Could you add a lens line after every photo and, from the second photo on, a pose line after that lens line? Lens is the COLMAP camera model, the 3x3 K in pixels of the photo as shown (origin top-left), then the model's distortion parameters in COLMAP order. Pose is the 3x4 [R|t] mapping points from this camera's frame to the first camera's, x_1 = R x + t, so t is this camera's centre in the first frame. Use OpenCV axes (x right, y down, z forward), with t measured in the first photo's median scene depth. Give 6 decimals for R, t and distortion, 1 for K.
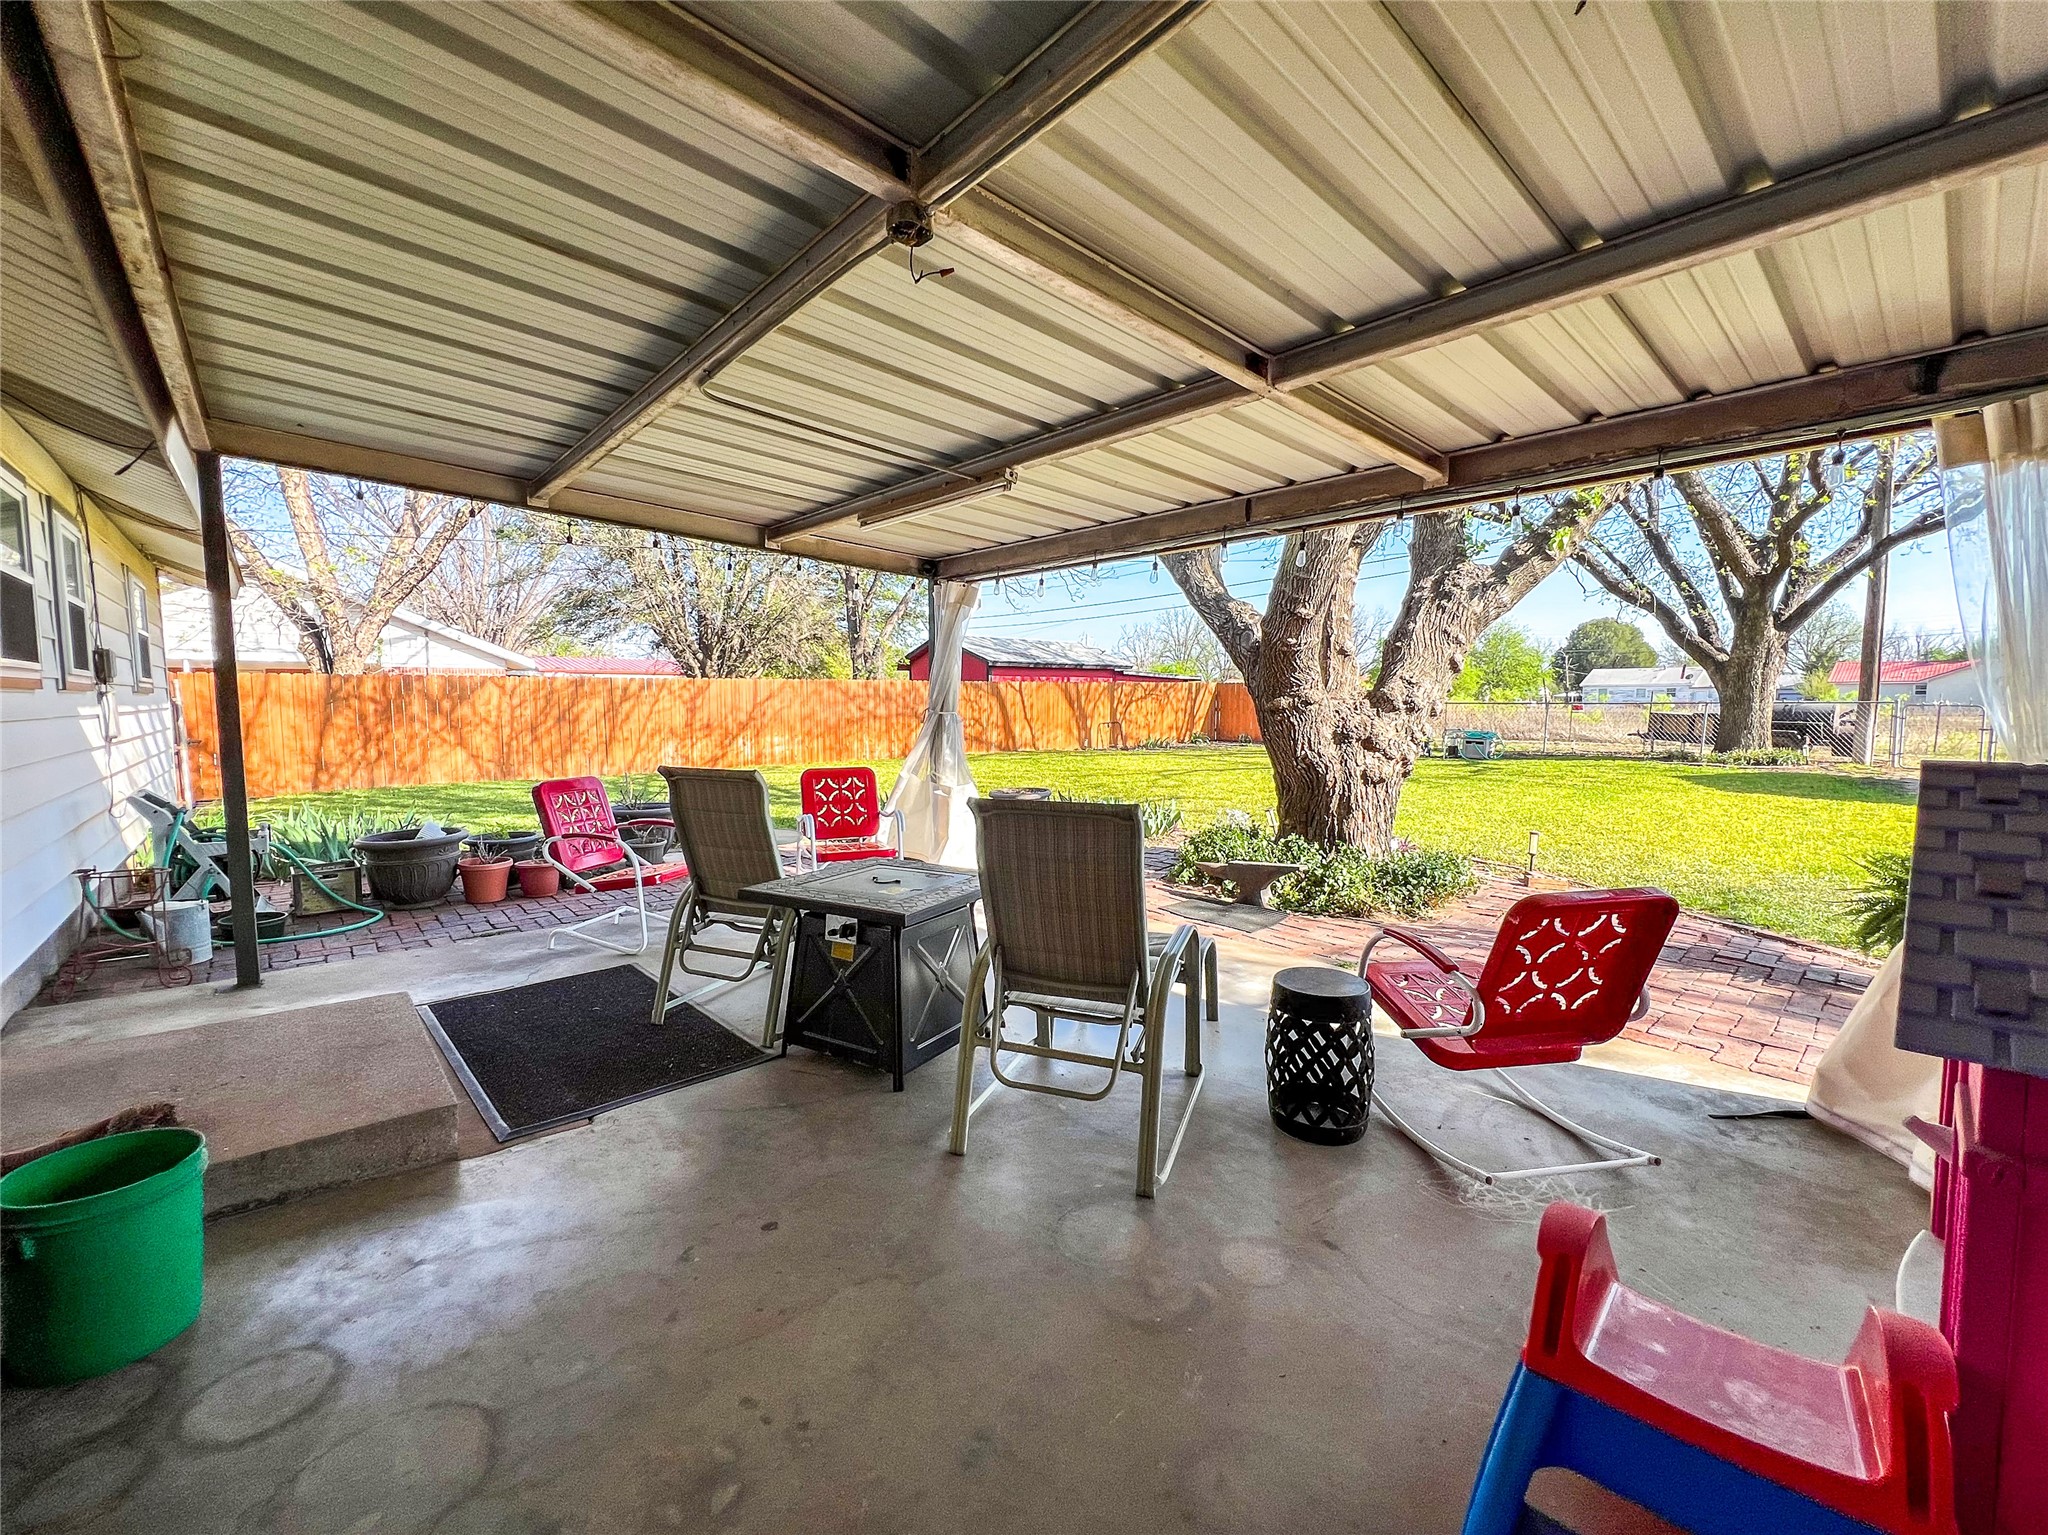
lens RADIAL K [[850.1, 0, 1016.9], [0, 850.1, 768.0], [0, 0, 1]] dist [0.001390, 0.000012]
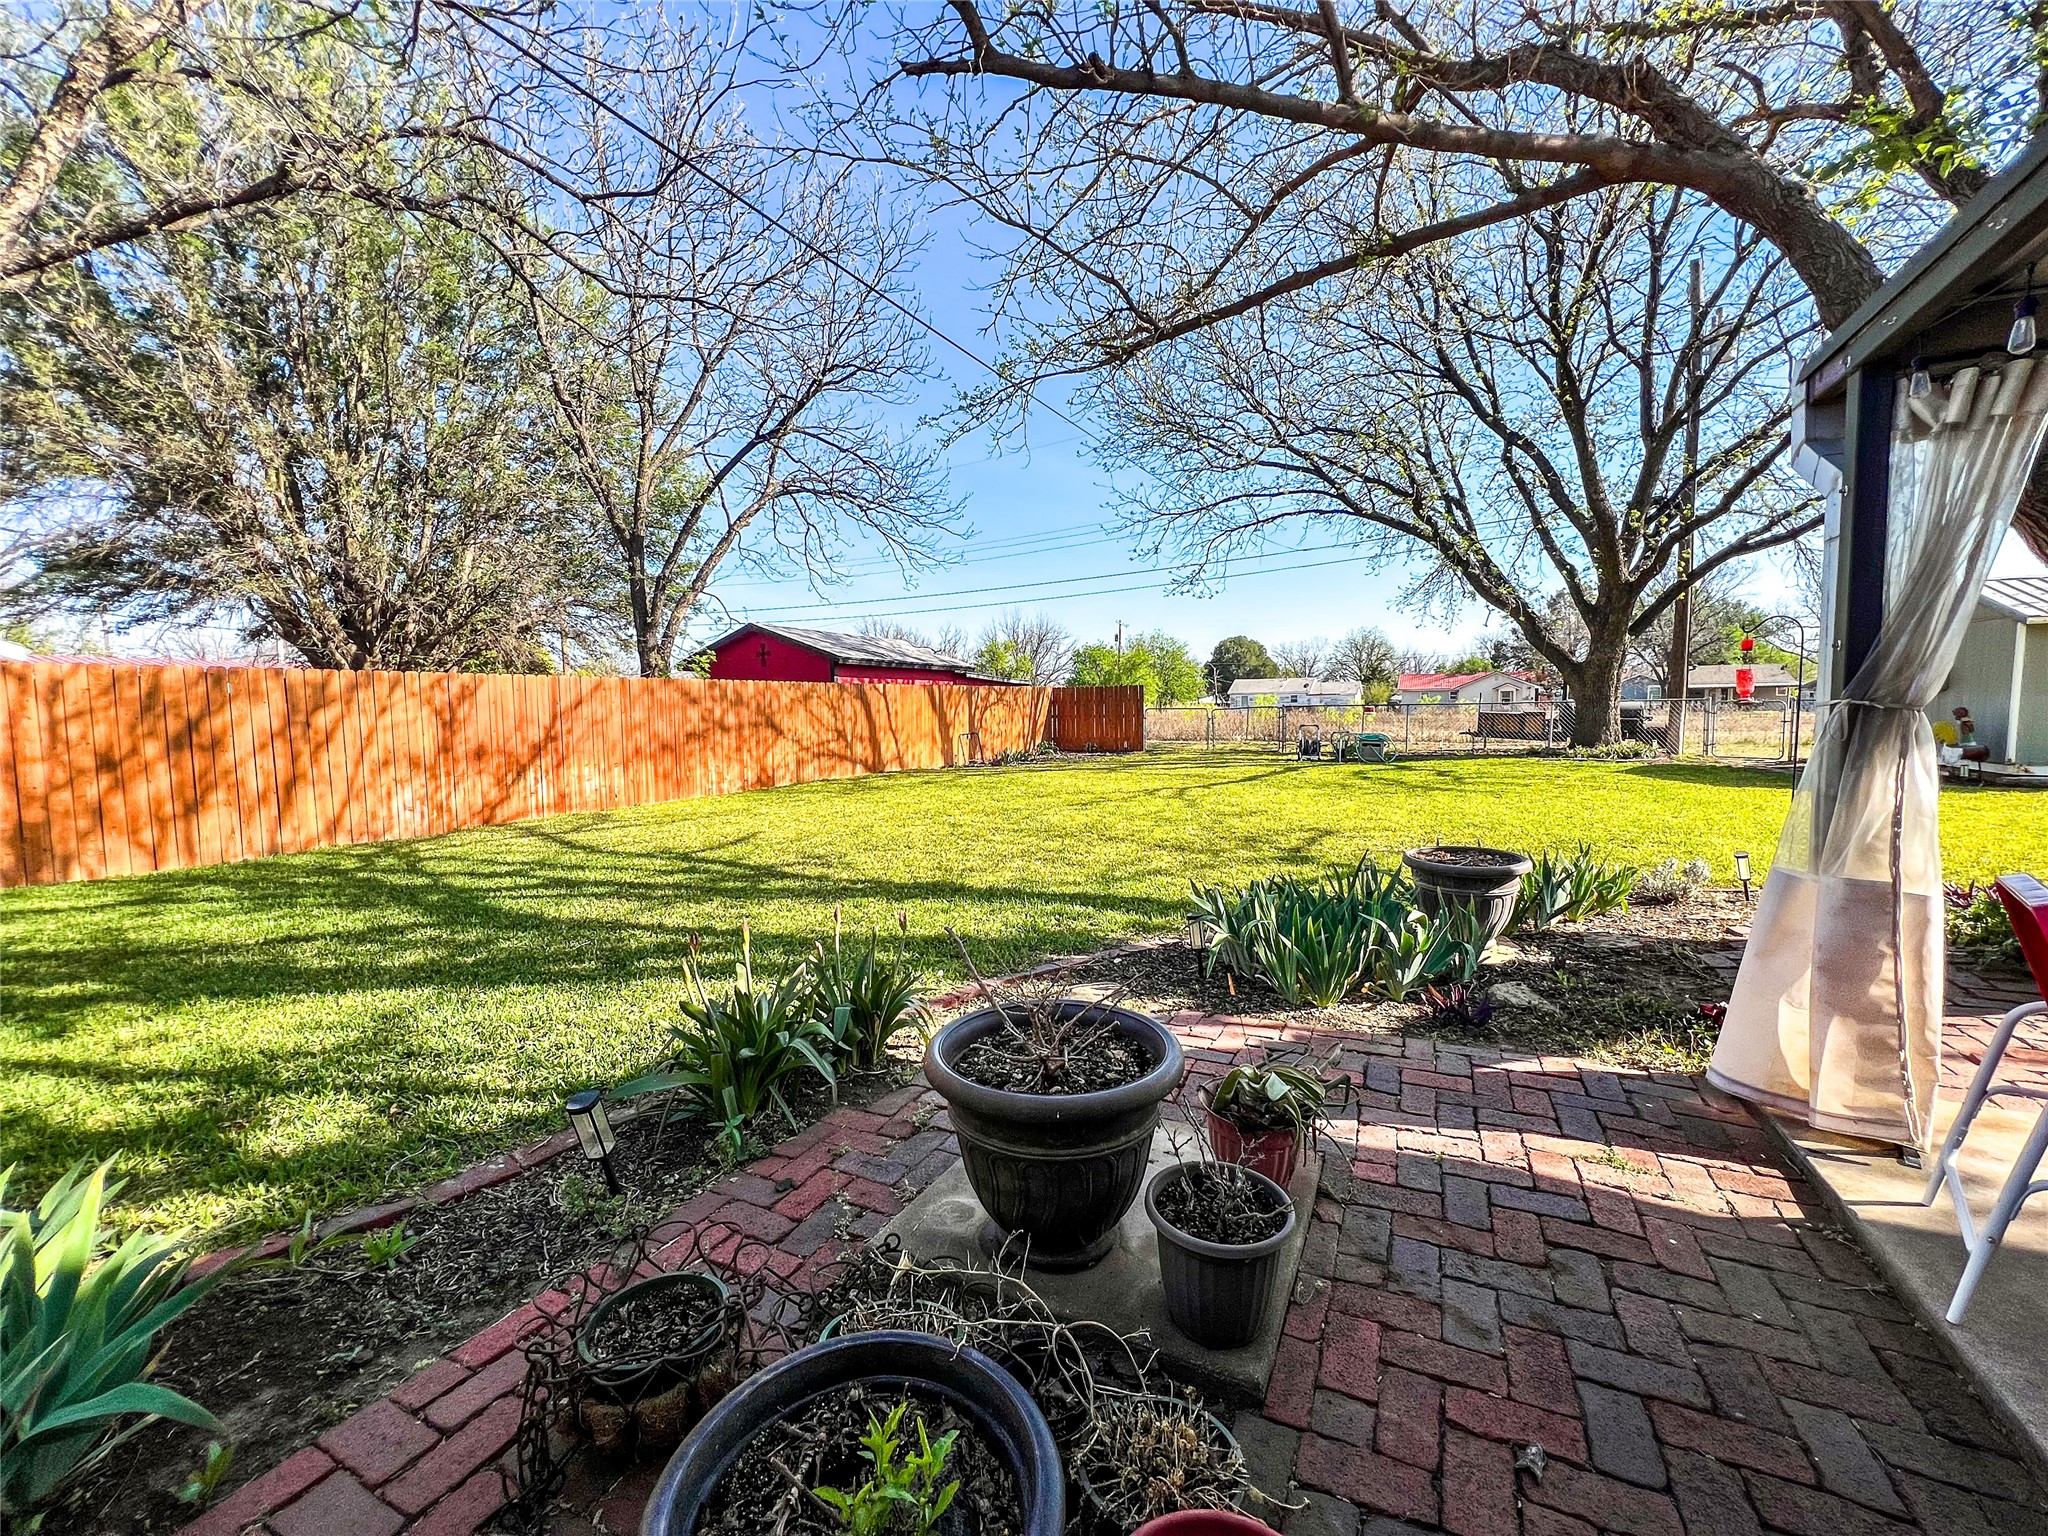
lens RADIAL K [[830.5, 0, 1010.0], [0, 830.5, 763.0], [0, 0, 1]] dist [-0.001921, 0.000606]
pose [[0.924815, -0.035069, 0.378796, -0.268481], [0.041840, 0.999078, -0.009658, -0.021405], [-0.378108, 0.024781, 0.925430, 0.359912]]
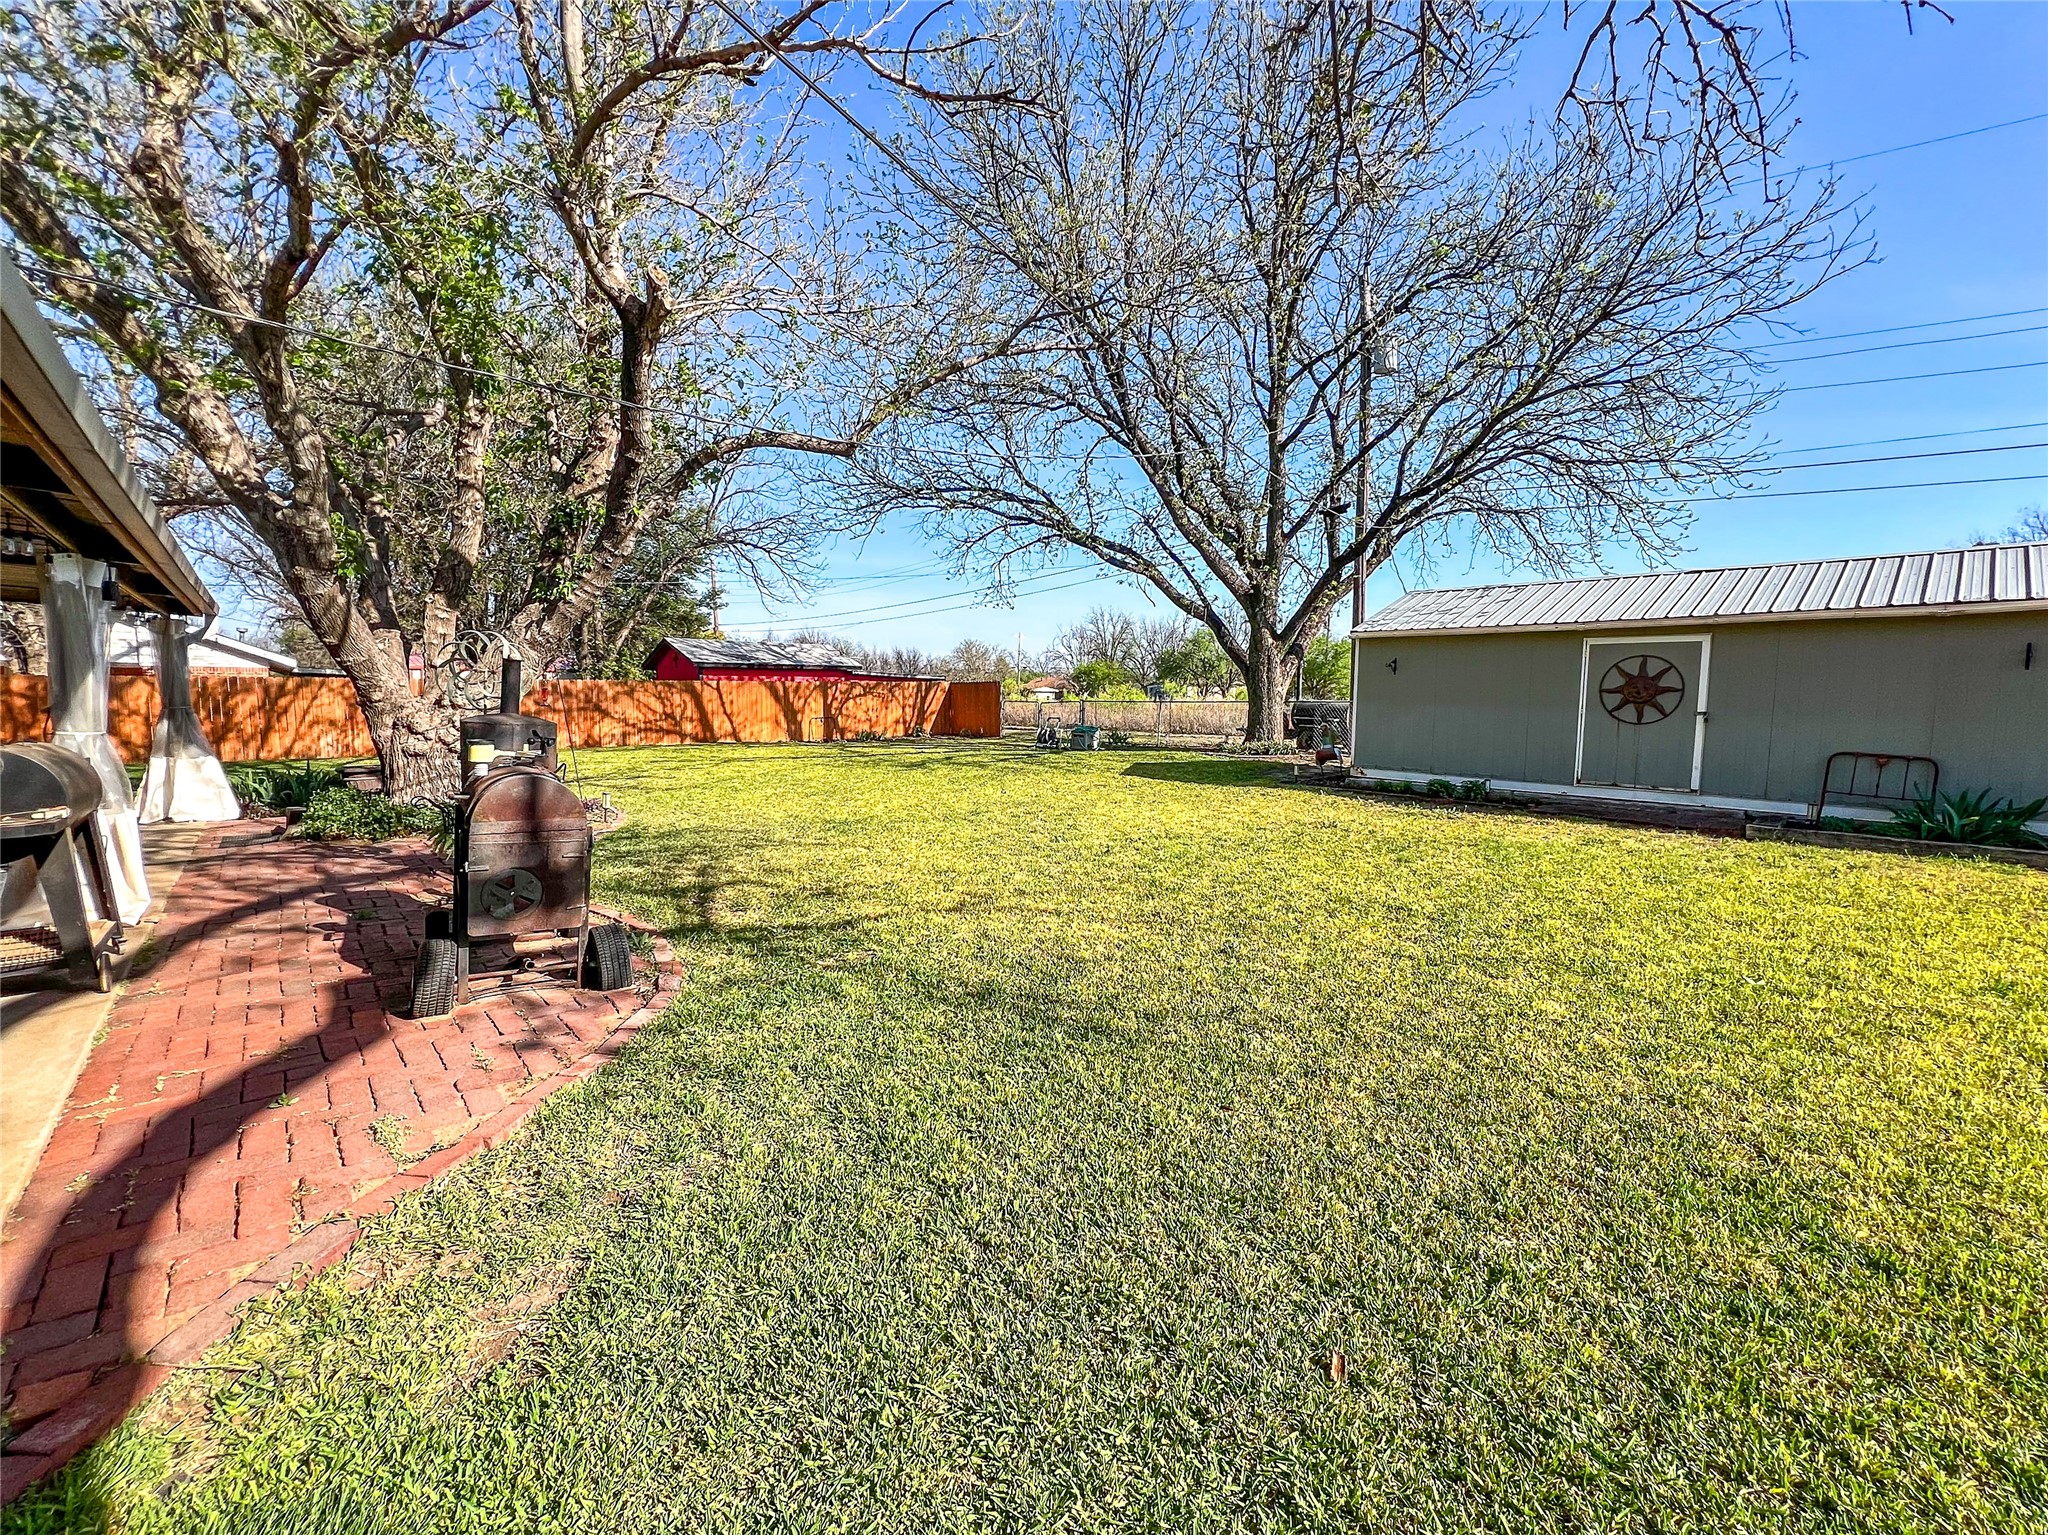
lens RADIAL K [[843.5, 0, 1024.0], [0, 843.5, 767.5], [0, 0, 1]] dist [0.000233, 0.000239]
pose [[0.999993, 0.003739, 0.000080, 0.605232], [-0.003739, 0.999983, 0.004390, 0.011145], [-0.000064, -0.004391, 0.999990, -0.186277]]
